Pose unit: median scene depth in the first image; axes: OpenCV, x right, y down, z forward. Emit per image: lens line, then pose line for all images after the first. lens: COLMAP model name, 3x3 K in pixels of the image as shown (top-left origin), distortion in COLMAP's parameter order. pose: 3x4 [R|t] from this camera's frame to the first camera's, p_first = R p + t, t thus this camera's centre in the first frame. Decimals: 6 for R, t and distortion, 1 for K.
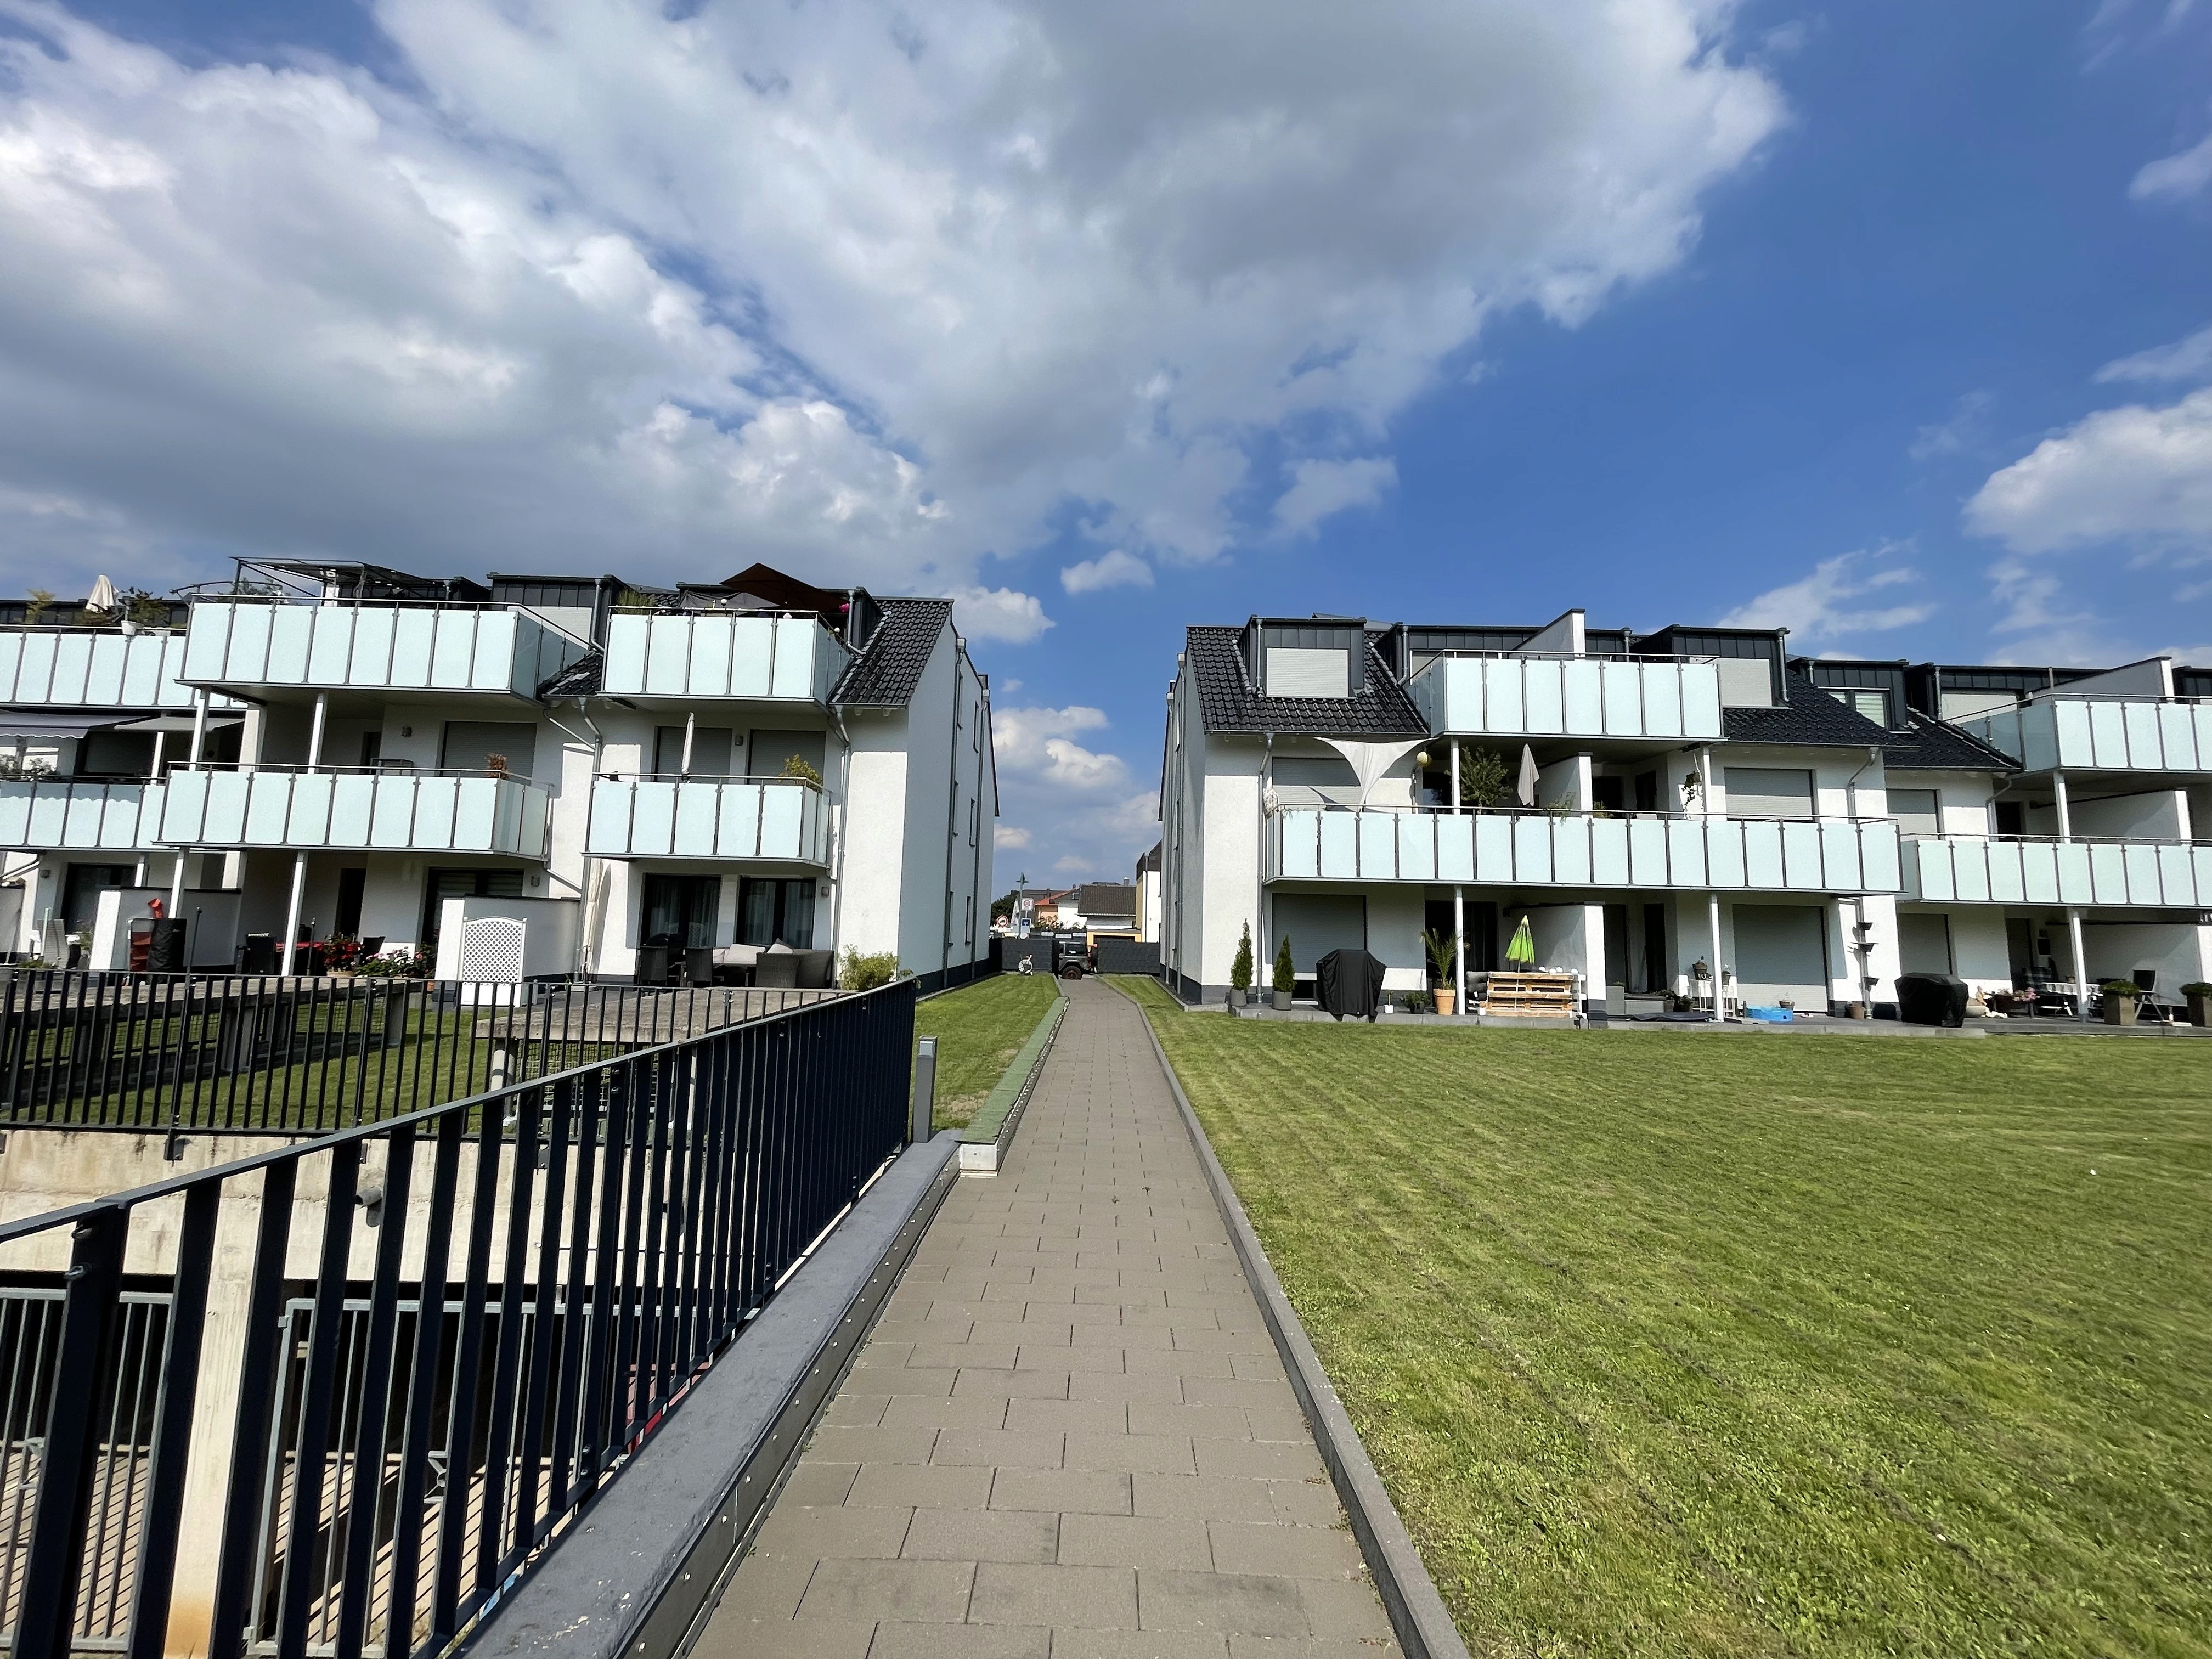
lens RADIAL K [[887.9, 0, 1106.0], [0, 887.9, 829.5], [0, 0, 1]] dist [-0.019394, 0.005345]
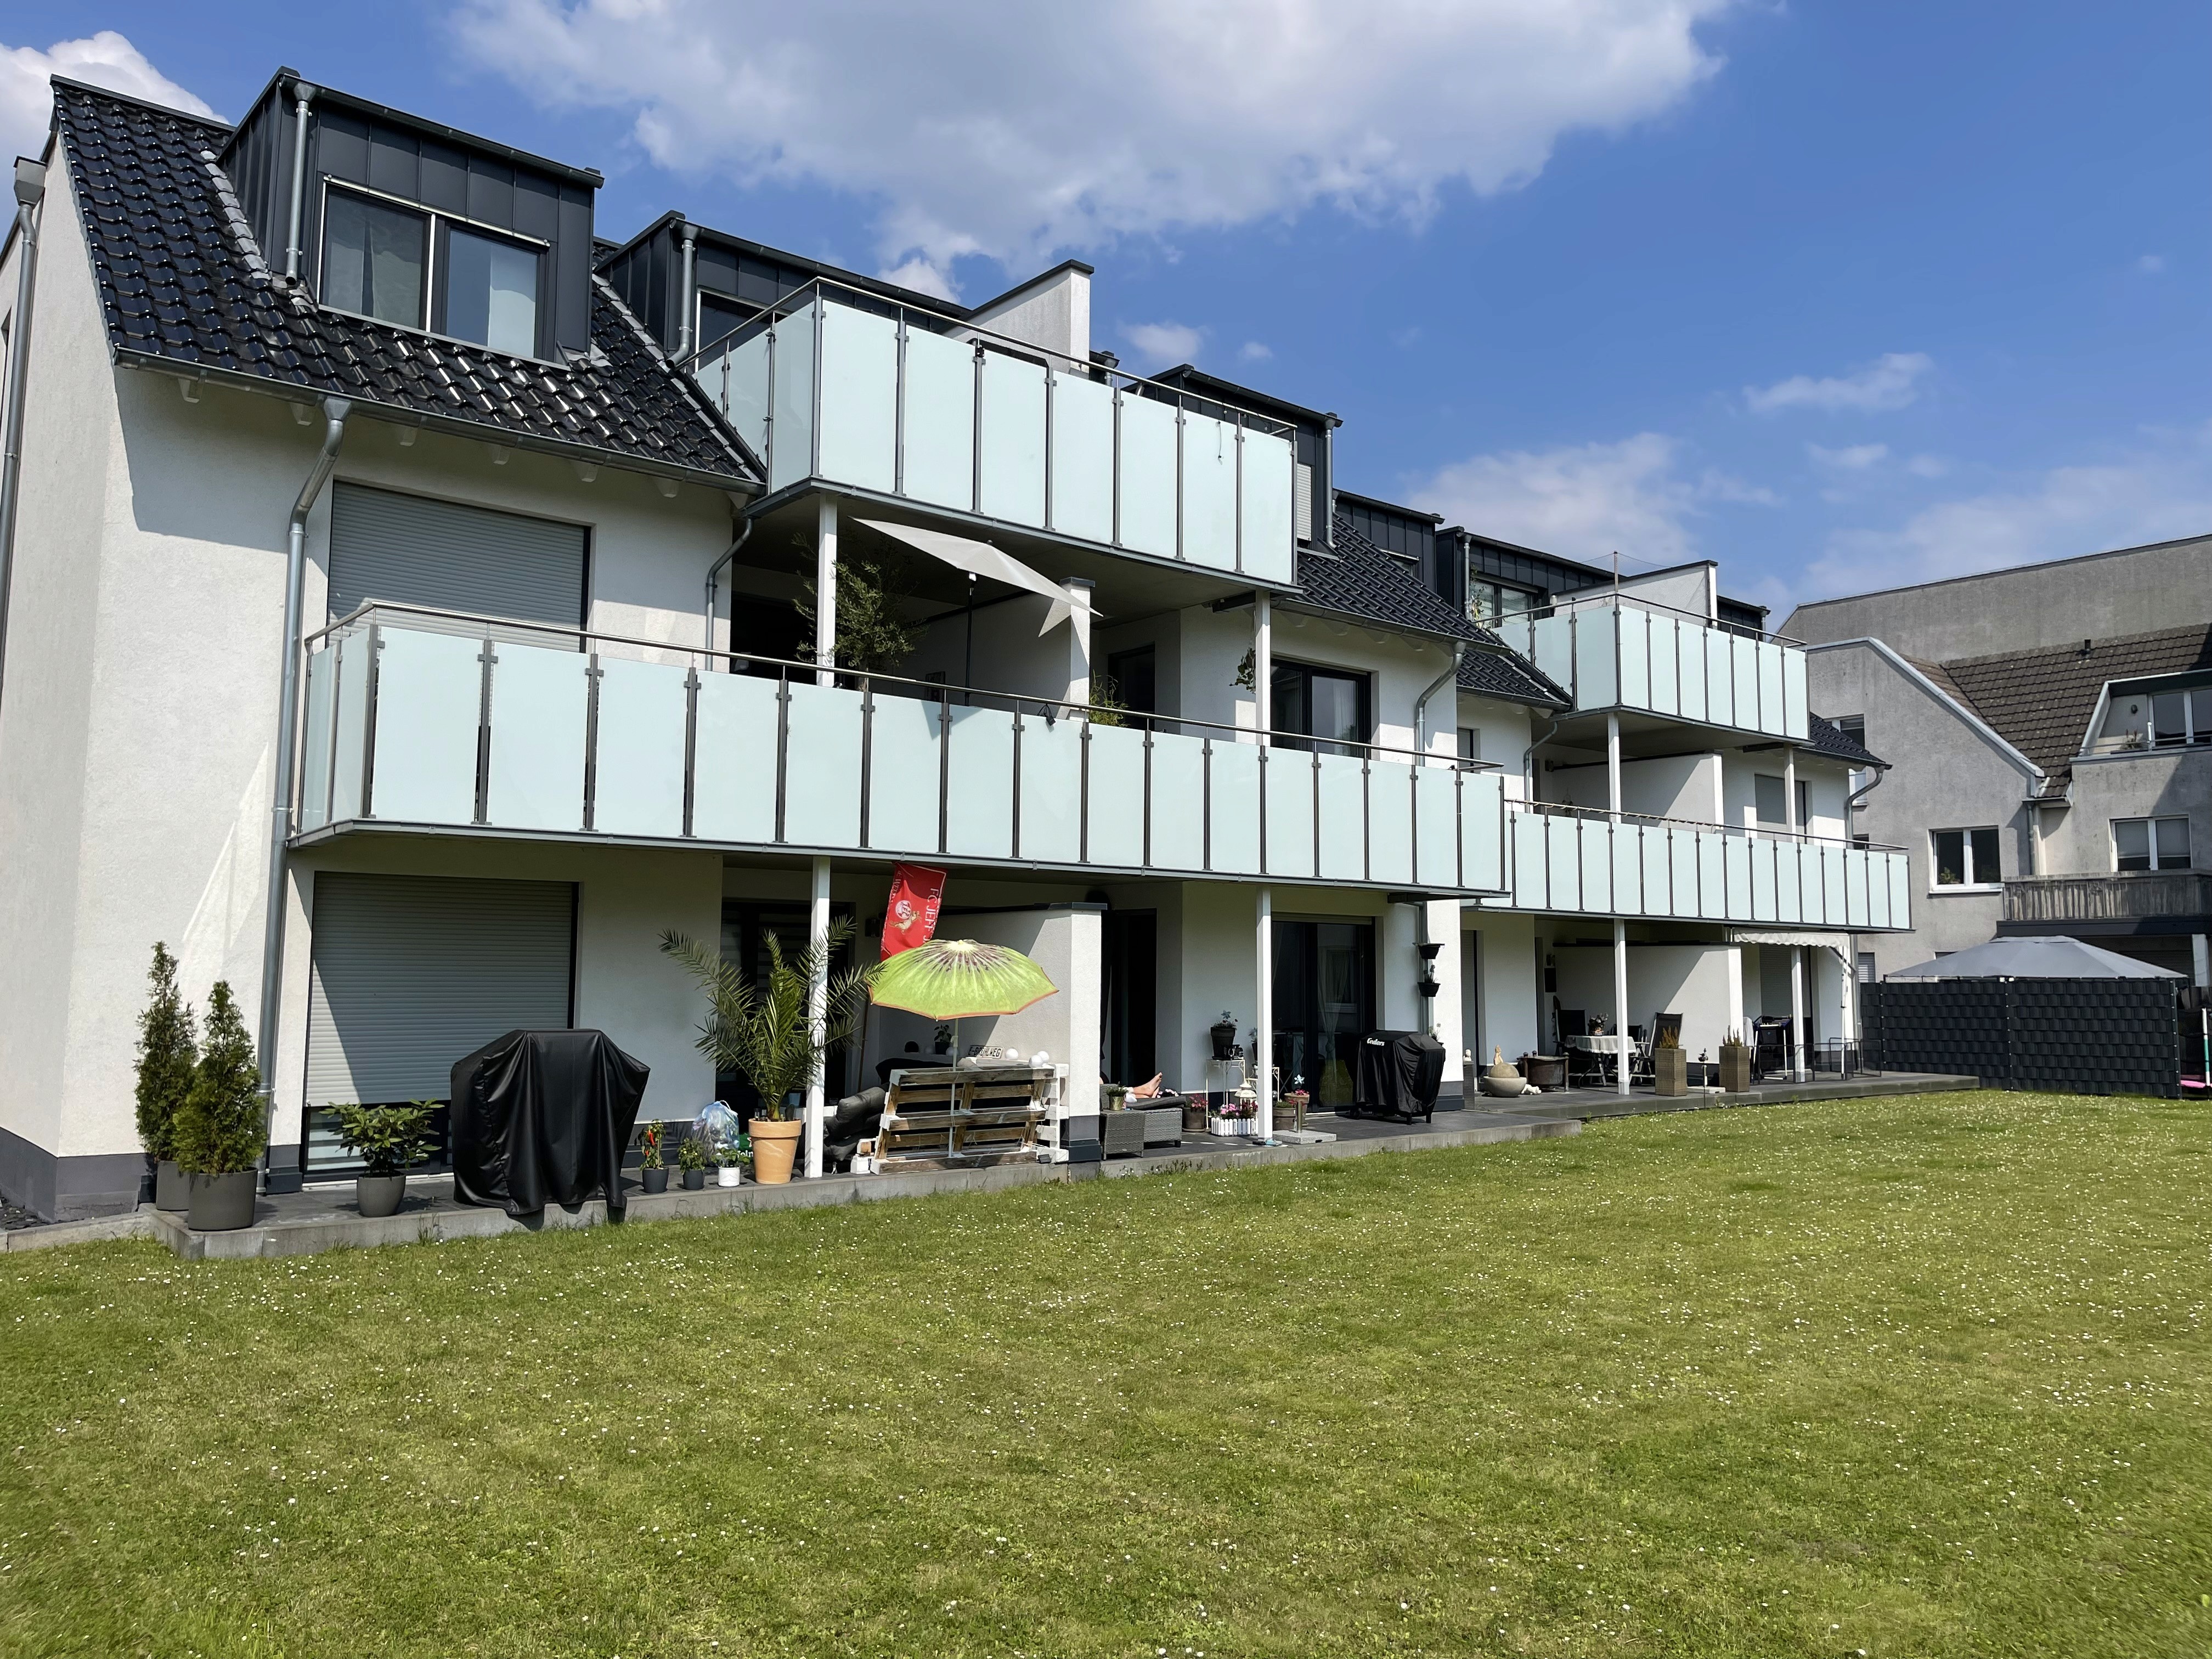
lens RADIAL K [[1610.6, 0, 1106.0], [0, 1610.6, 829.5], [0, 0, 1]] dist [-0.000045, -0.003559]
pose [[0.770338, 0.036567, 0.636586, 0.025632], [-0.057479, 0.998272, 0.012214, 0.030244], [-0.635040, -0.045999, 0.771109, 0.322492]]
